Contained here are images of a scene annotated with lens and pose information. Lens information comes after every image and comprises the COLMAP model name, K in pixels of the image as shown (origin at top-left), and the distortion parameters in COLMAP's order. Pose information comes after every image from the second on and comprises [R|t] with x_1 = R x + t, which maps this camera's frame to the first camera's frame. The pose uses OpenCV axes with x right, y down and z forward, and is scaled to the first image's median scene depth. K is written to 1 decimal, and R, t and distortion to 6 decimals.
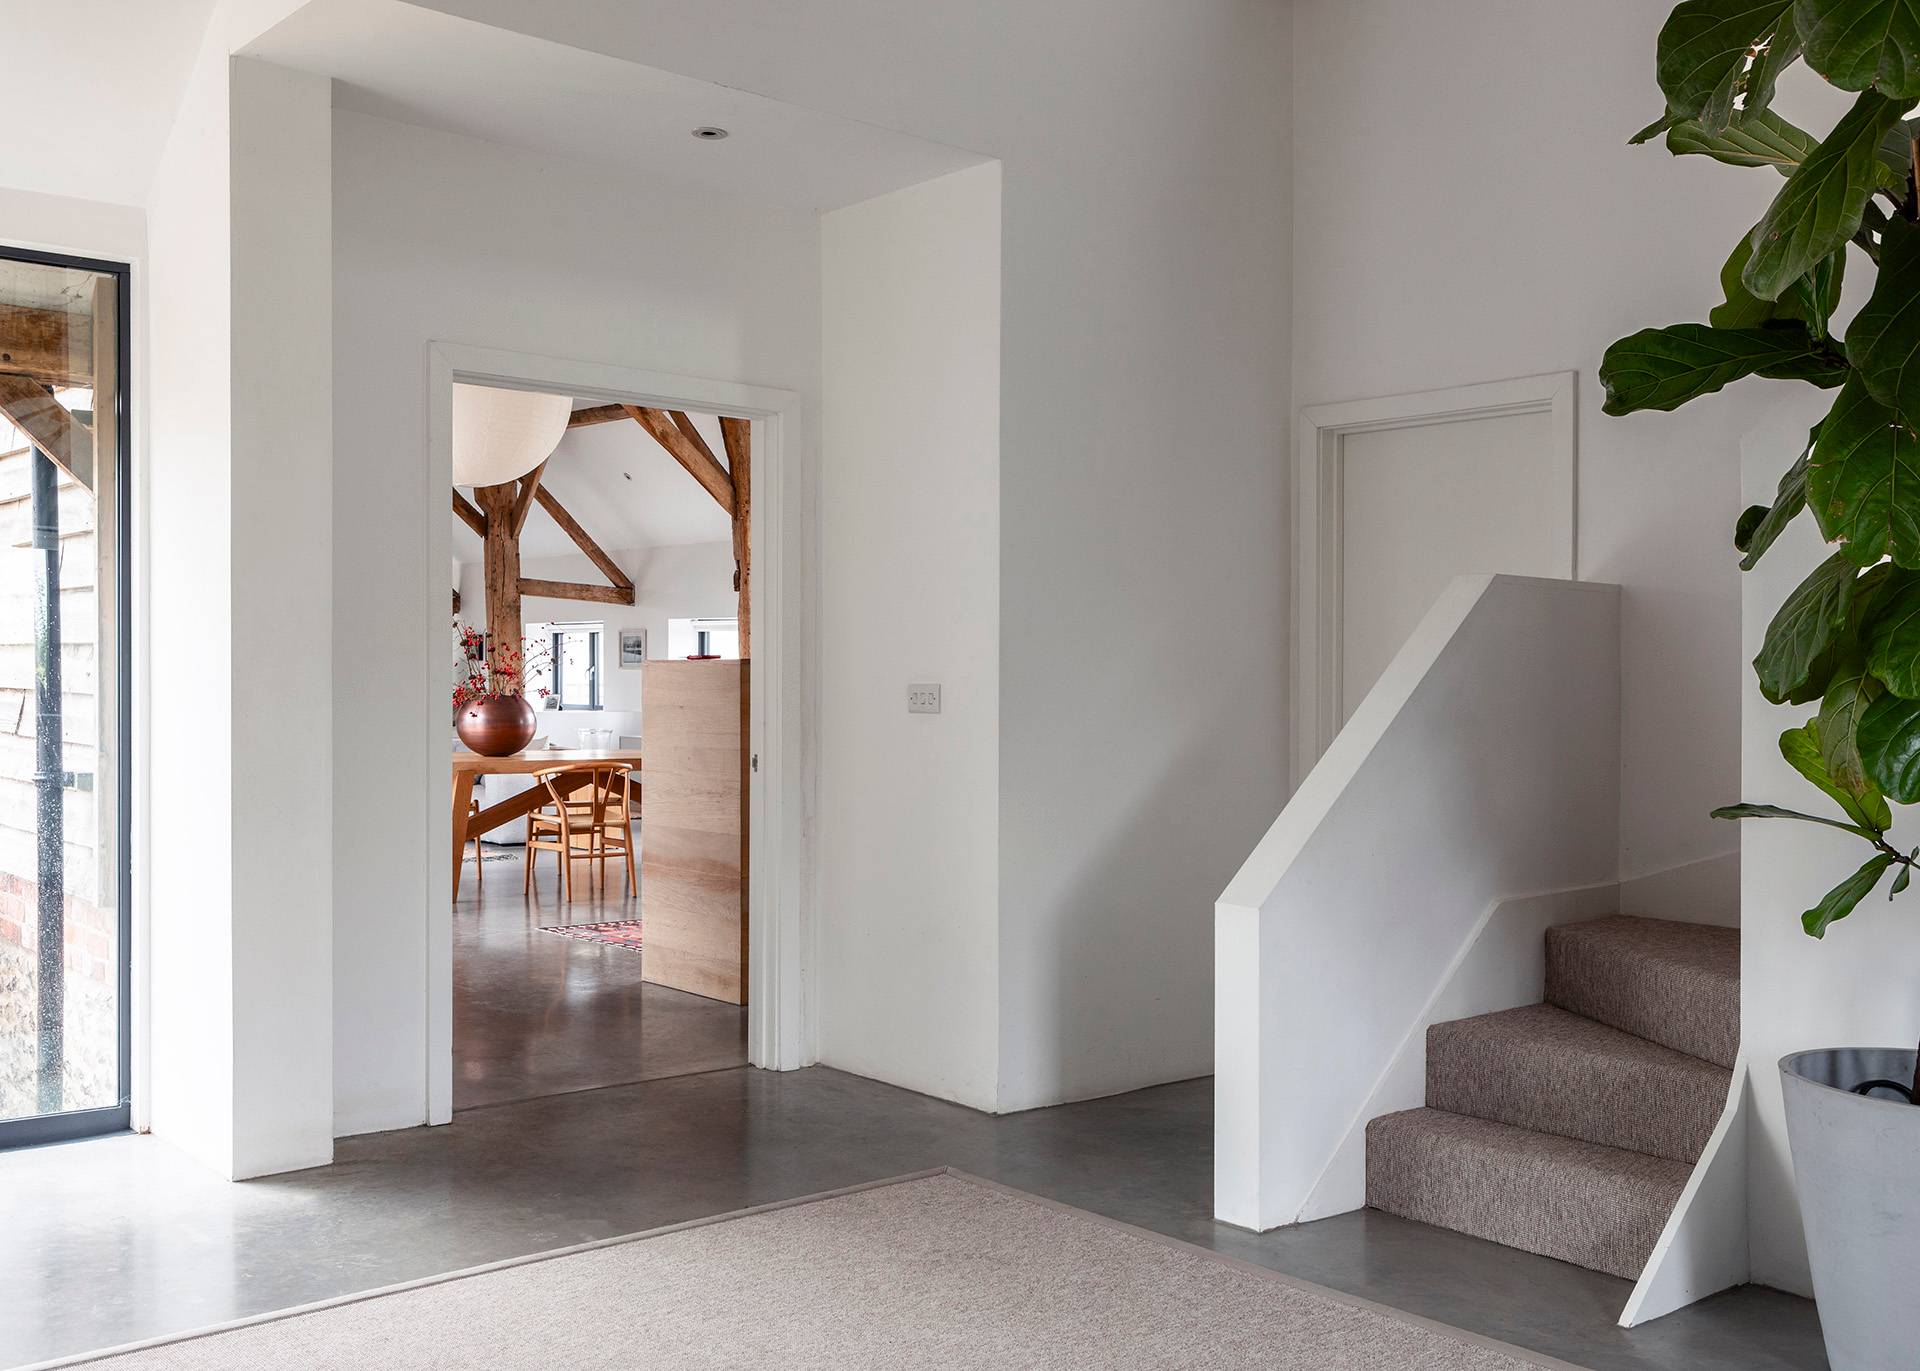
lens RADIAL K [[1843.4, 0, 966.7], [0, 1843.4, 663.9], [0, 0, 1]] dist [-0.006630, 0.001554]
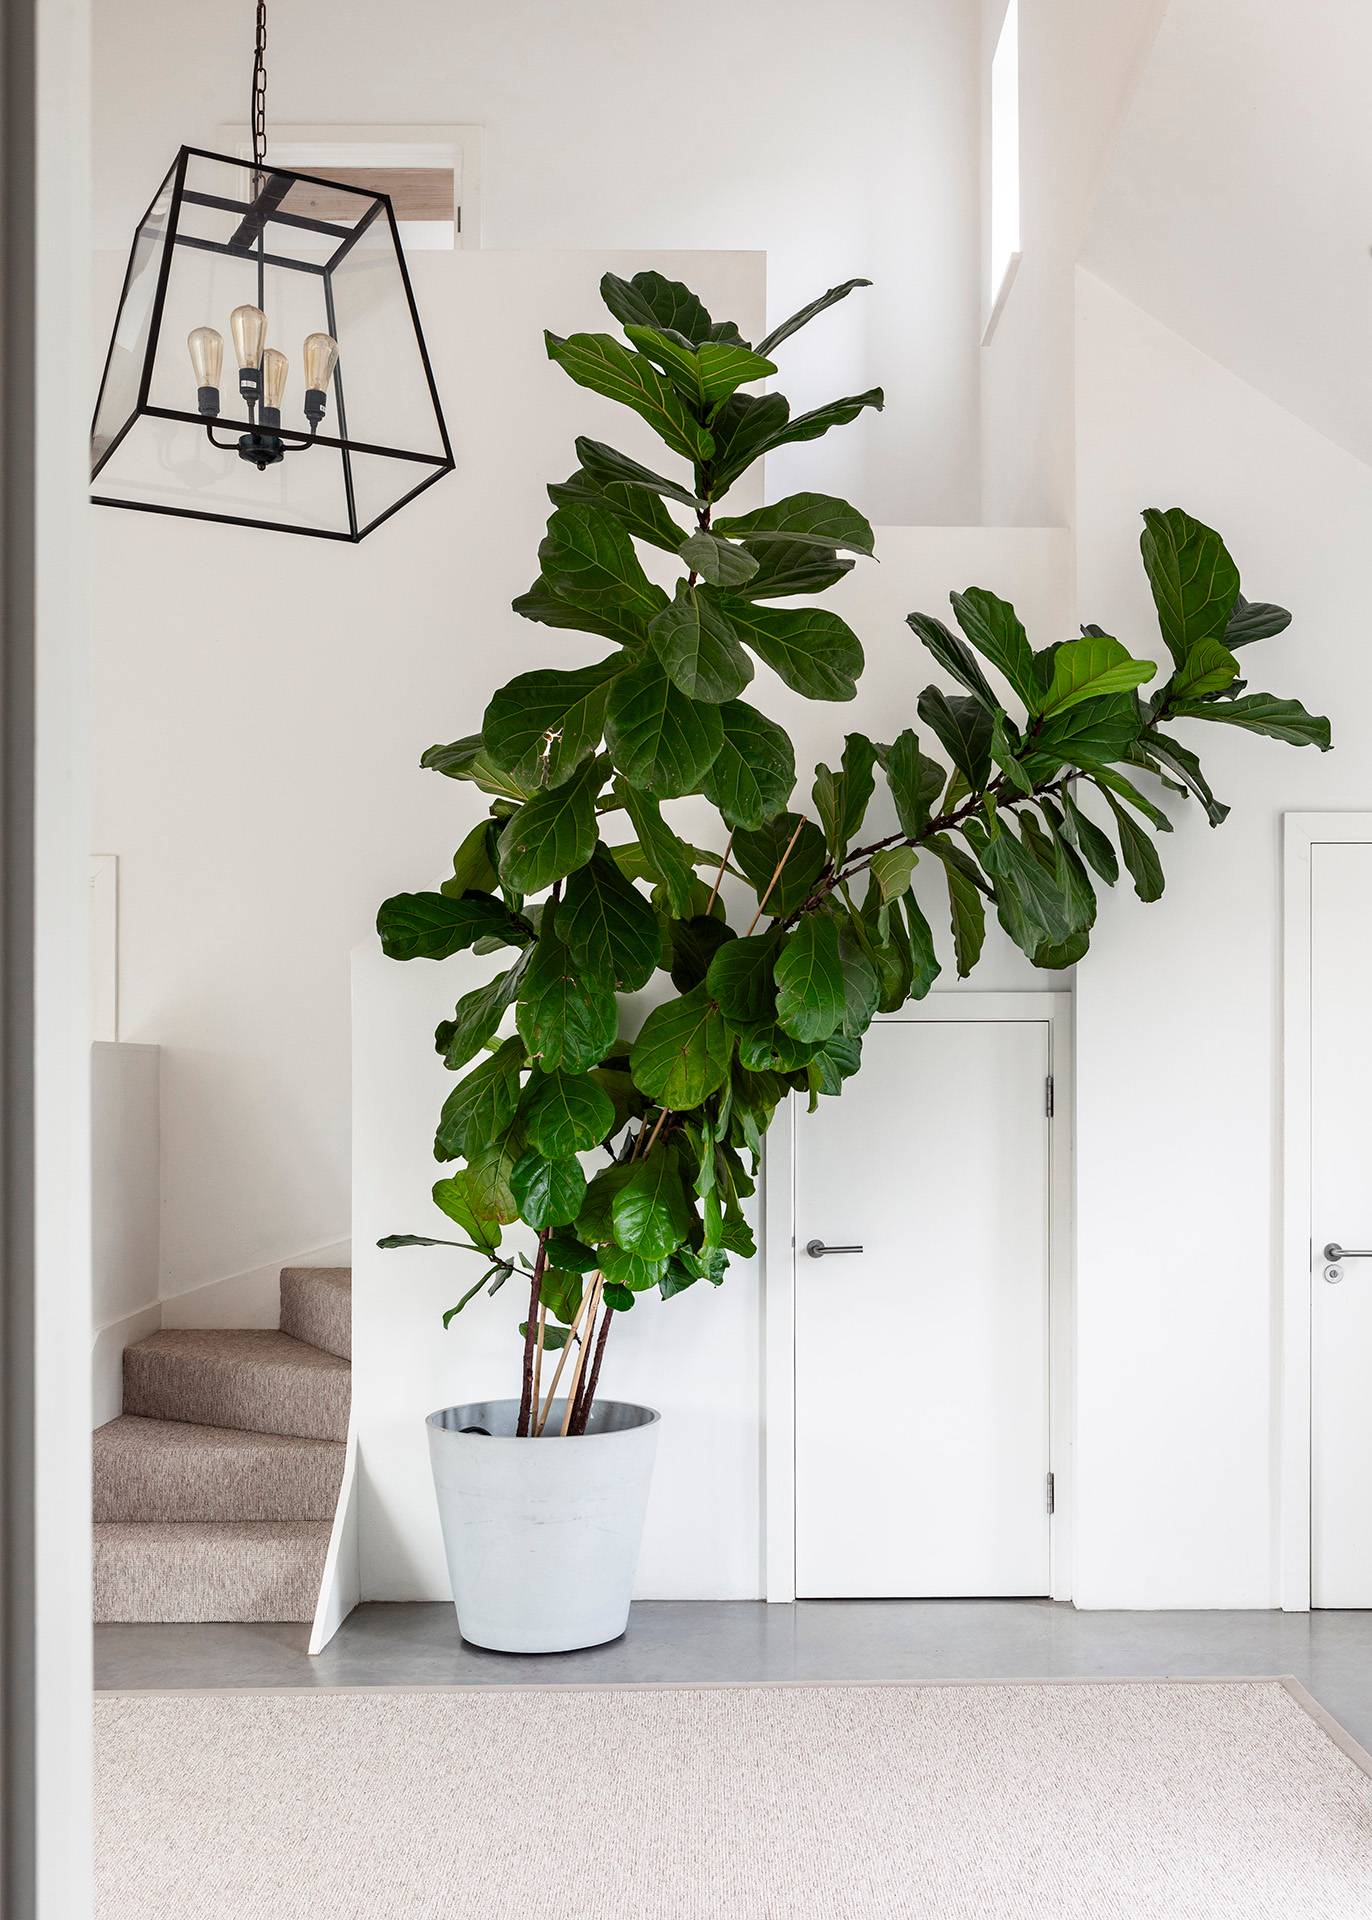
lens RADIAL K [[1827.3, 0, 785.6], [0, 1827.3, 1041.8], [0, 0, 1]] dist [0.013021, 0.009463]
pose [[0.634906, 0.004265, 0.772578, -0.394739], [0.000756, 0.999981, -0.006143, -0.052223], [-0.772589, 0.004484, 0.634890, -0.054210]]
